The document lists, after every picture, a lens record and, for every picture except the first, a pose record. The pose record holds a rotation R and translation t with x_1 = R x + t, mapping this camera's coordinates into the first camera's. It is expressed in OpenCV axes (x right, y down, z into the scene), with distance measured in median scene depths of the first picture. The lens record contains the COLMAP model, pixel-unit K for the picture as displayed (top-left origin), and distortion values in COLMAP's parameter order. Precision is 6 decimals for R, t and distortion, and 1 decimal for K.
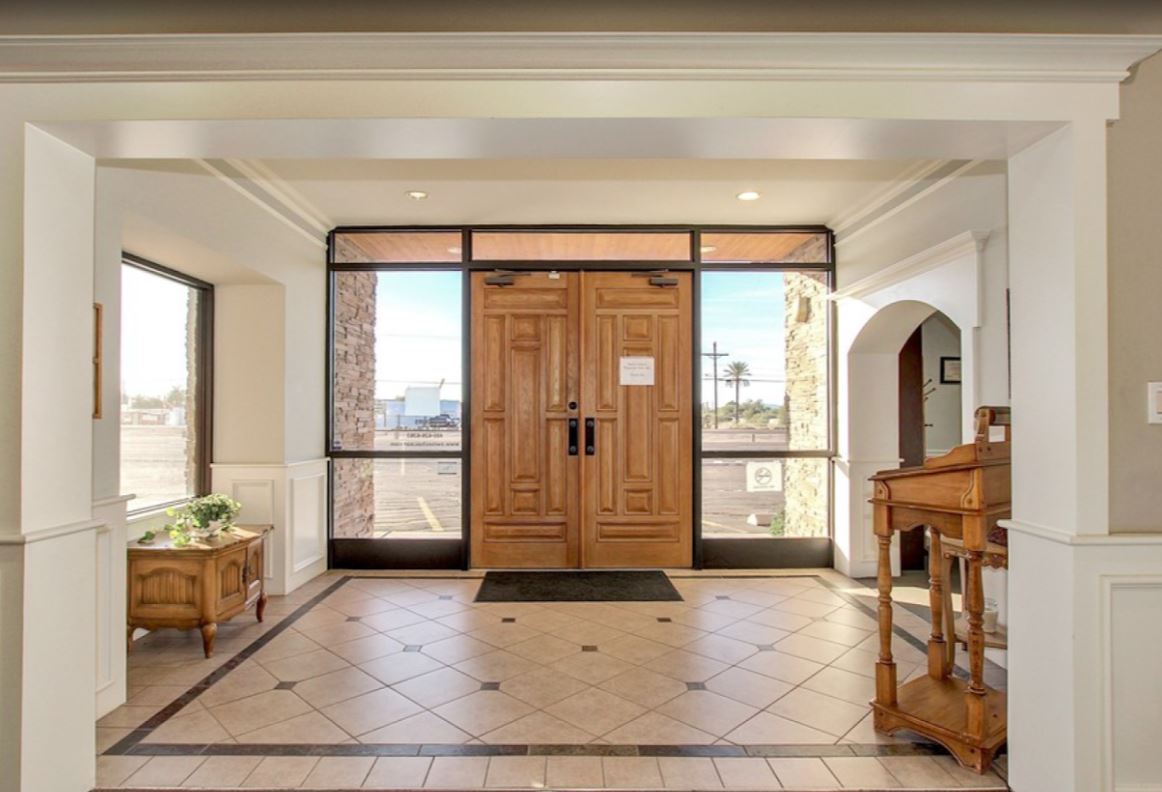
lens RADIAL K [[682.6, 0, 578.2], [0, 682.6, 405.8], [0, 0, 1]] dist [0.001990, 0.000692]
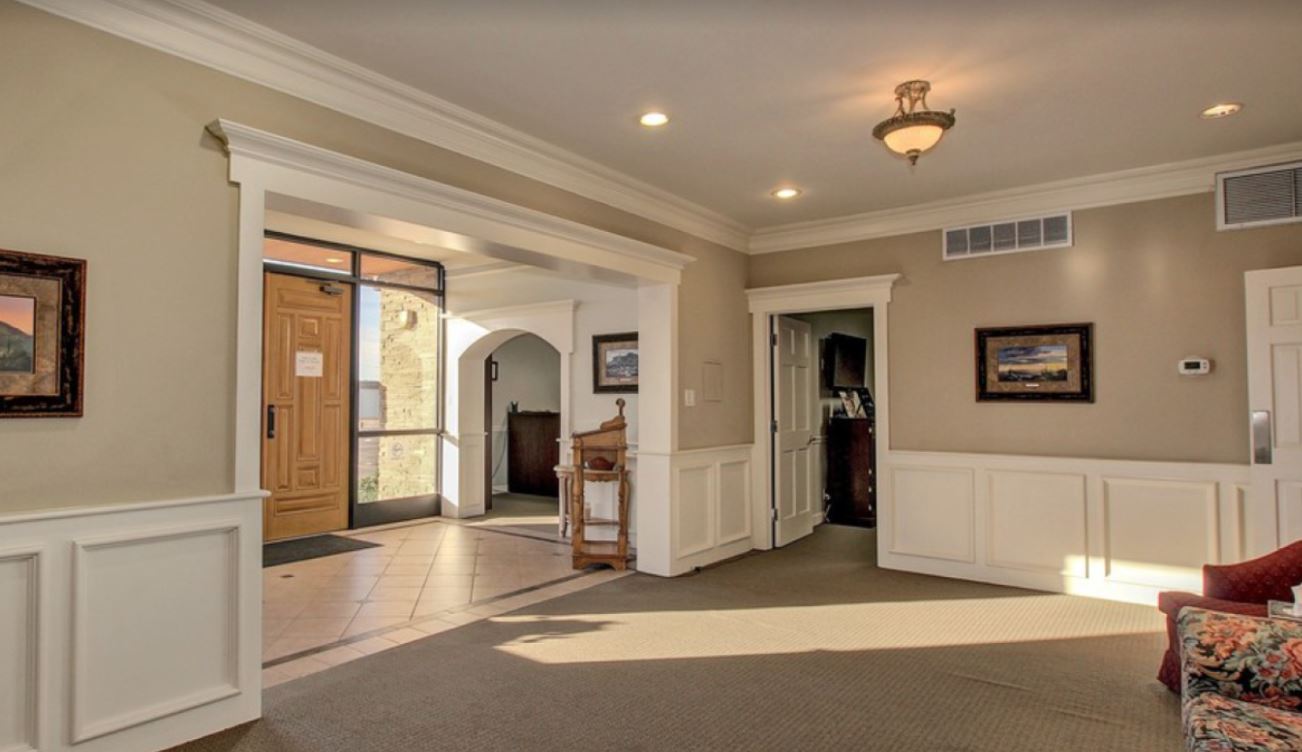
lens RADIAL K [[721.9, 0, 649.1], [0, 721.9, 373.7], [0, 0, 1]] dist [0.001877, 0.000599]
pose [[0.587379, 0.032221, 0.808670, -0.562106], [-0.011903, 0.999443, -0.031176, -0.003512], [-0.809225, 0.008687, 0.587435, -0.184208]]
